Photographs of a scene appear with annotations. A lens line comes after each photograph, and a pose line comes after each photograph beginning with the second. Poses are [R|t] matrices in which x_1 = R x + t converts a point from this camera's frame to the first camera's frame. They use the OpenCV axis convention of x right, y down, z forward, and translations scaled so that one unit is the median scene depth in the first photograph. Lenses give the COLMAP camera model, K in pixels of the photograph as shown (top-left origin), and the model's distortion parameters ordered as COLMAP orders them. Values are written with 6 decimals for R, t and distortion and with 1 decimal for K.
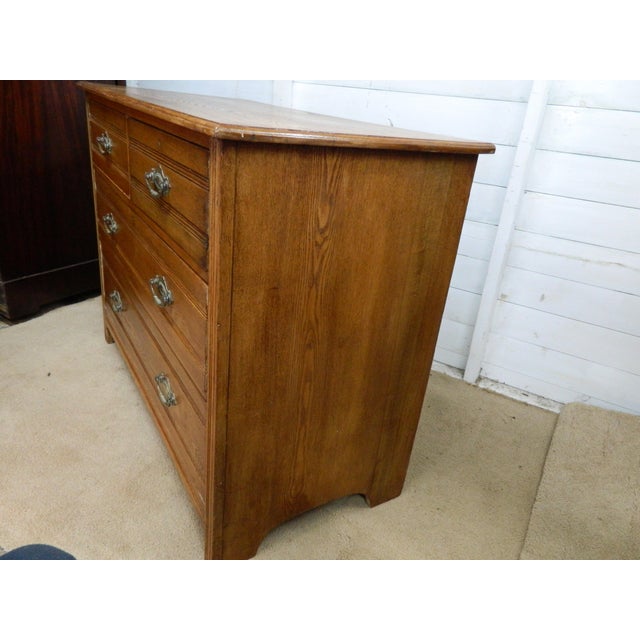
lens RADIAL K [[494.7, 0, 308.3], [0, 494.7, 322.2], [0, 0, 1]] dist [0.042156, -0.020678]
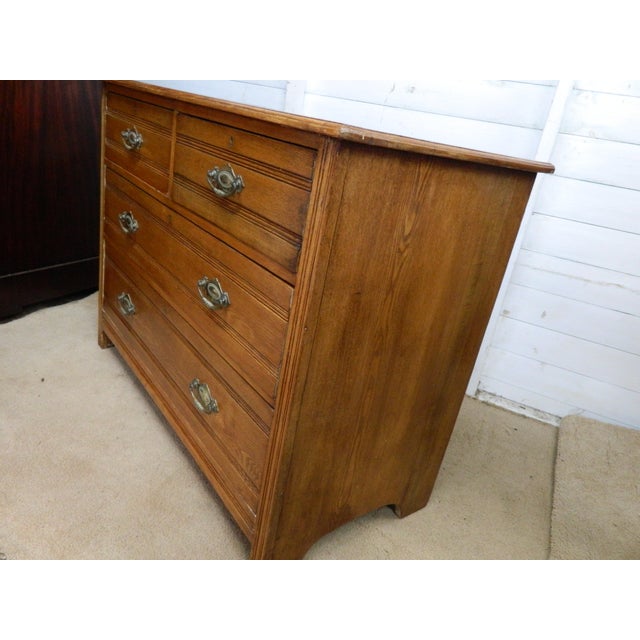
lens RADIAL K [[494.7, 0, 326.4], [0, 494.7, 320.2], [0, 0, 1]] dist [0.042156, -0.020678]
pose [[0.993206, 0.031129, 0.112127, -0.157278], [-0.027883, 0.999149, -0.030401, 0.010828], [-0.112978, 0.027068, 0.993229, 0.016563]]
